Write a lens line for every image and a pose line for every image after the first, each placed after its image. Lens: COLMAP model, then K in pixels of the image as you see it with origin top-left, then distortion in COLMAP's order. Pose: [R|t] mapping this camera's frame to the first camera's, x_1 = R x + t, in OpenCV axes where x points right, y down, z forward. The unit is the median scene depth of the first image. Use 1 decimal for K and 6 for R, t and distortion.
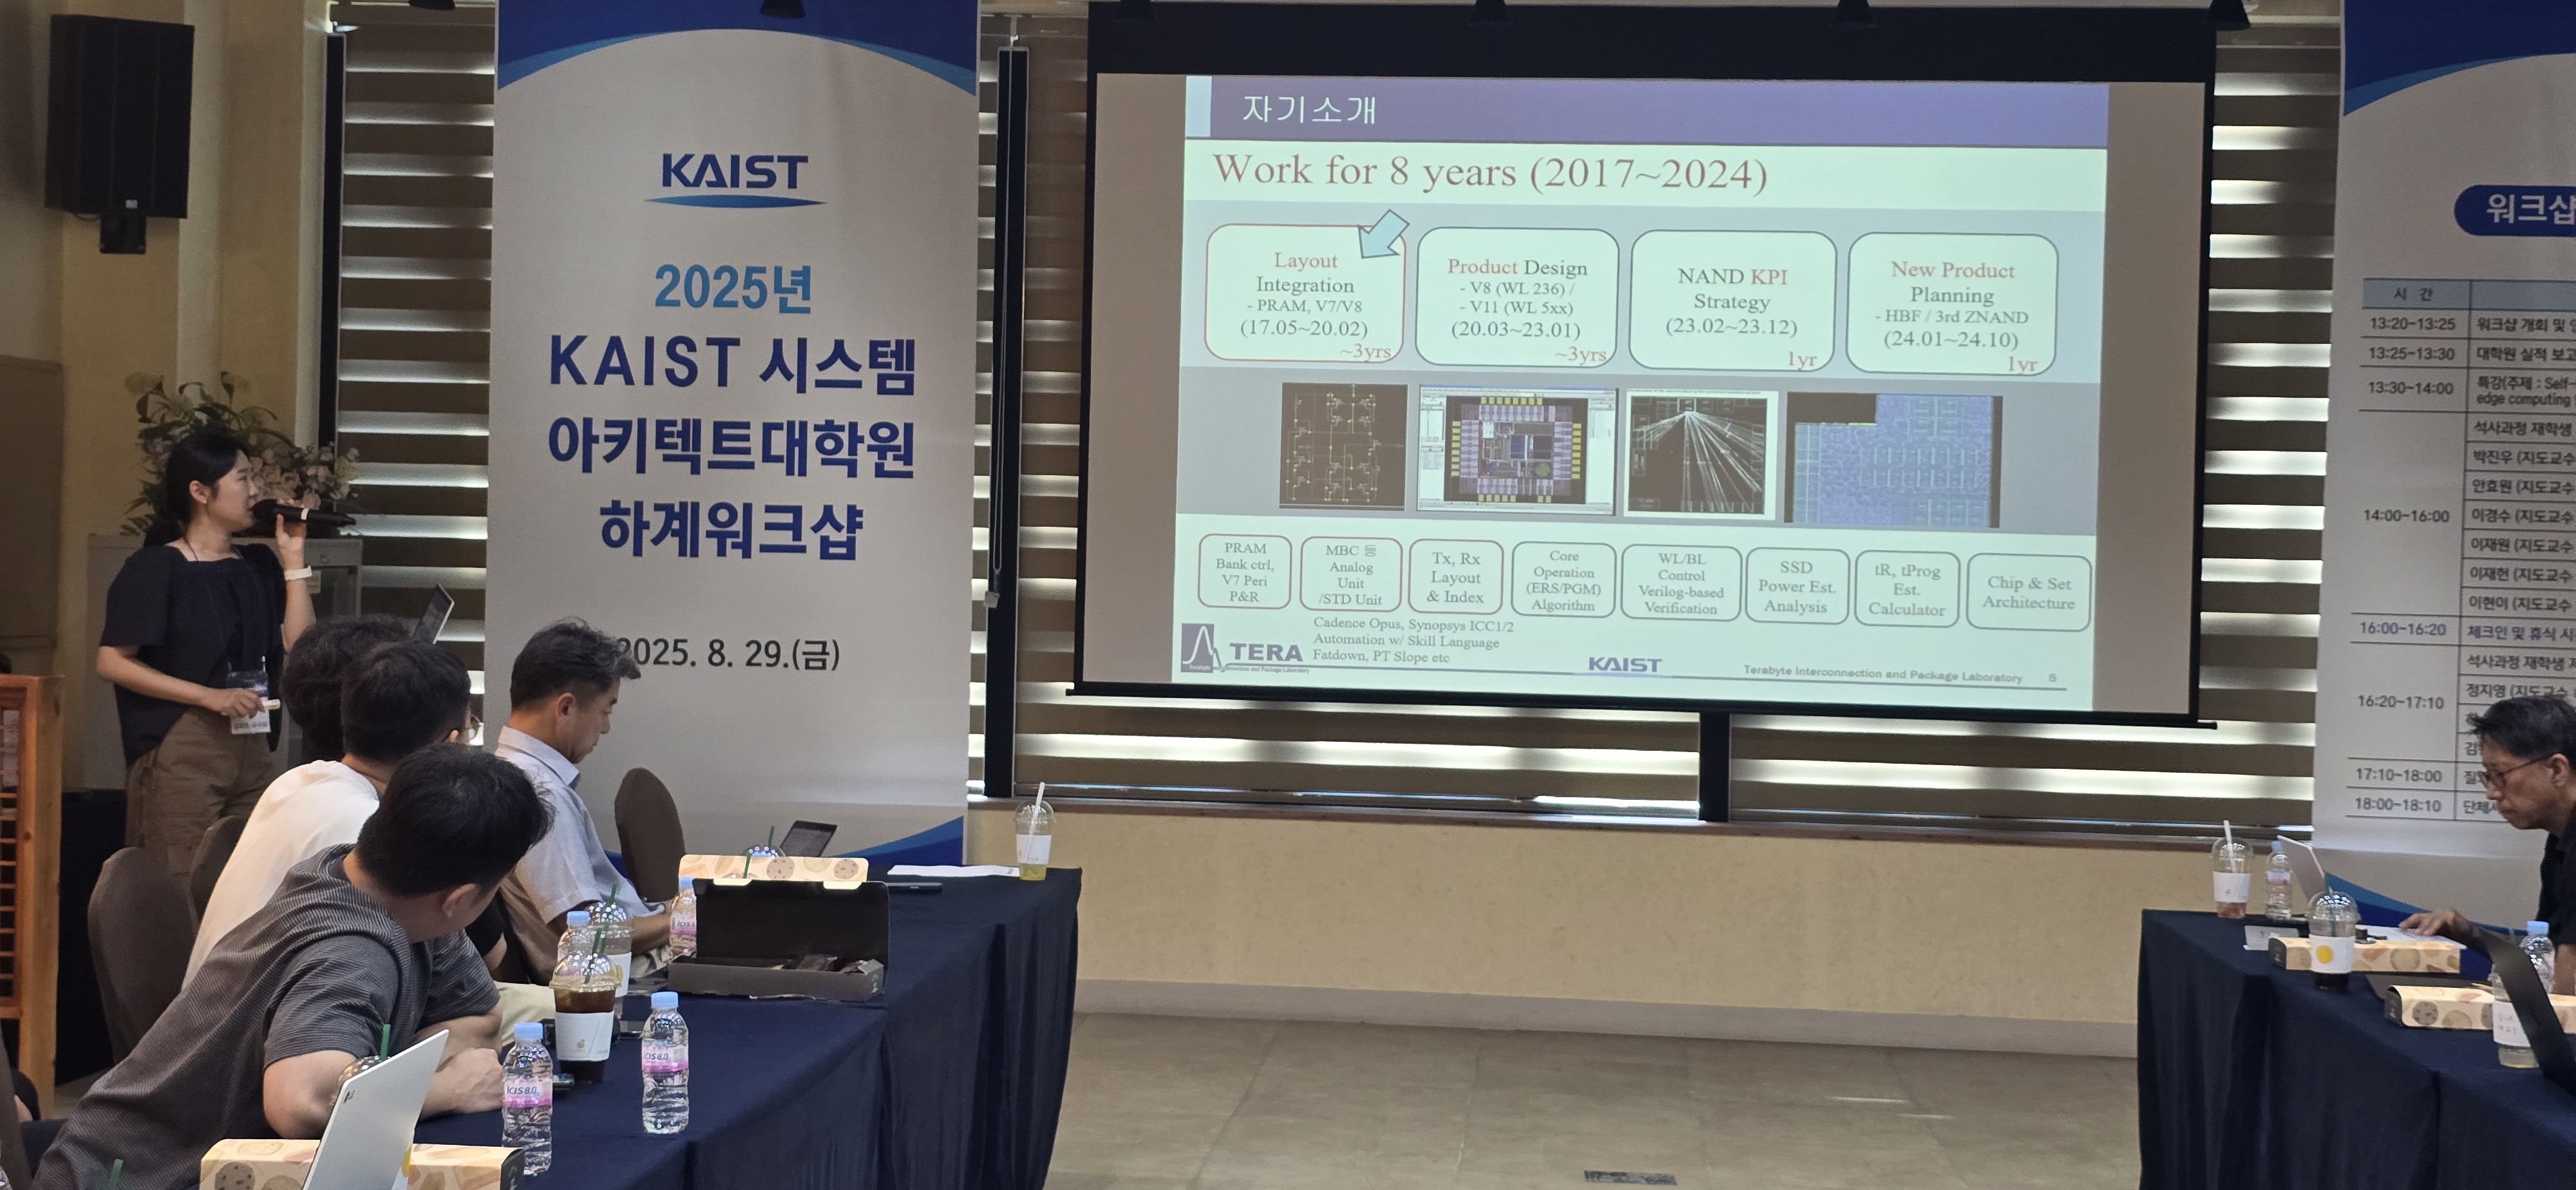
lens RADIAL K [[3373.3, 0, 1296.9], [0, 3373.3, 558.4], [0, 0, 1]] dist [0.088897, 0.000000]
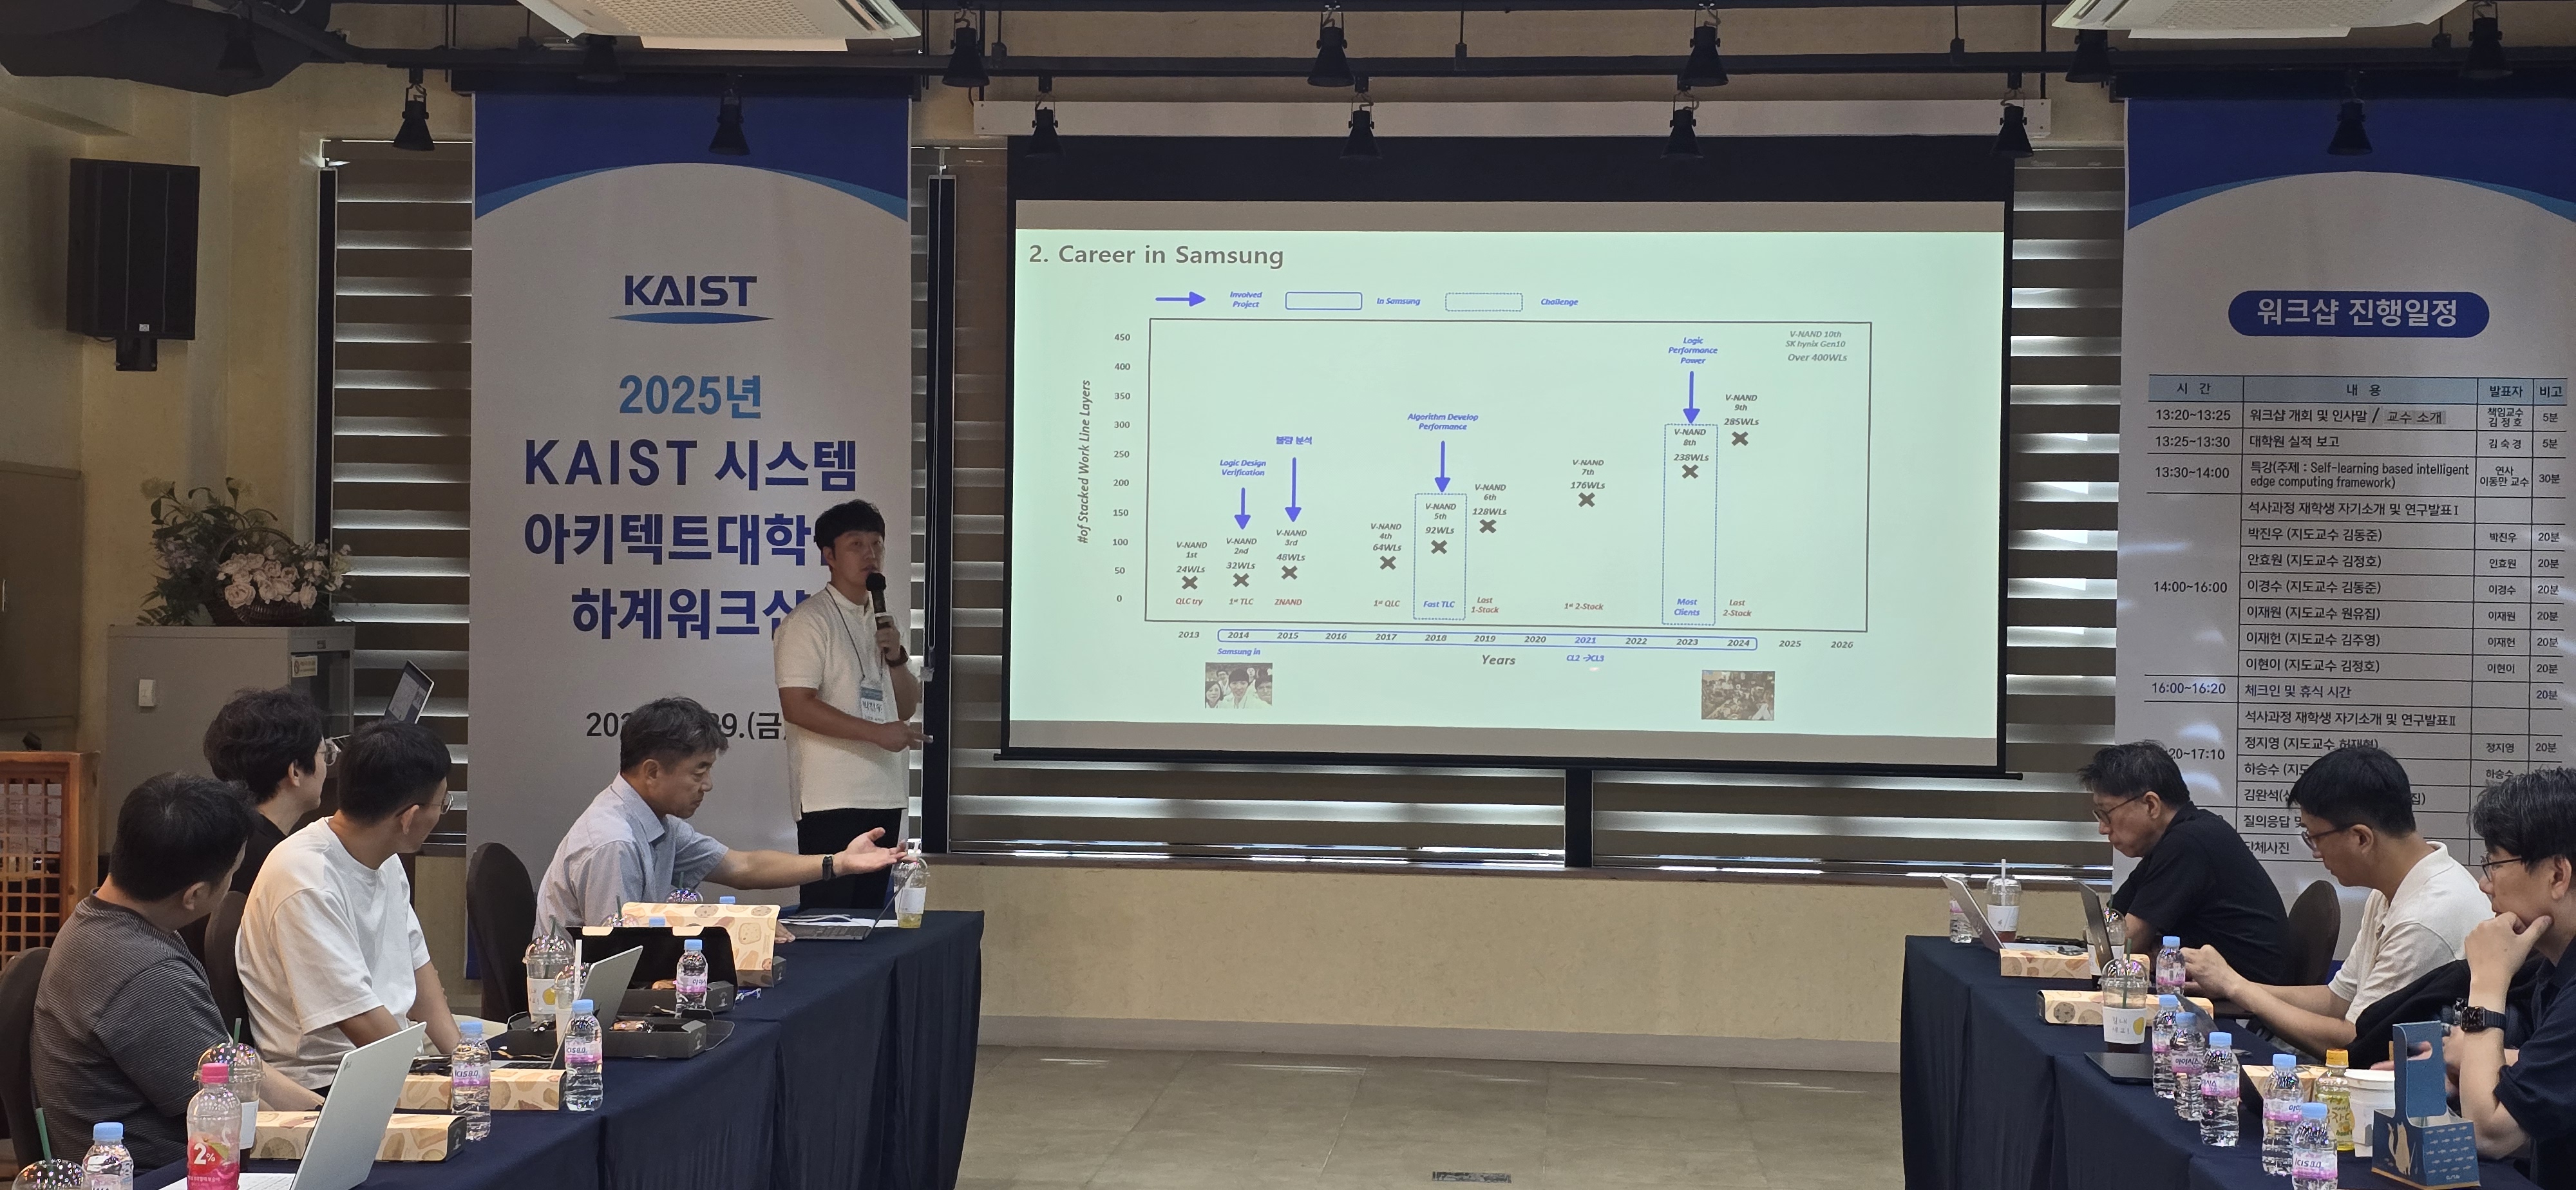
lens RADIAL K [[3373.3, 0, 1329.8], [0, 3373.3, 608.3], [0, 0, 1]] dist [0.088897, 0.000000]
pose [[0.999923, -0.010502, 0.006546, 0.034745], [0.010522, 0.999940, -0.003153, -0.004632], [-0.006512, 0.003221, 0.999974, -0.109066]]
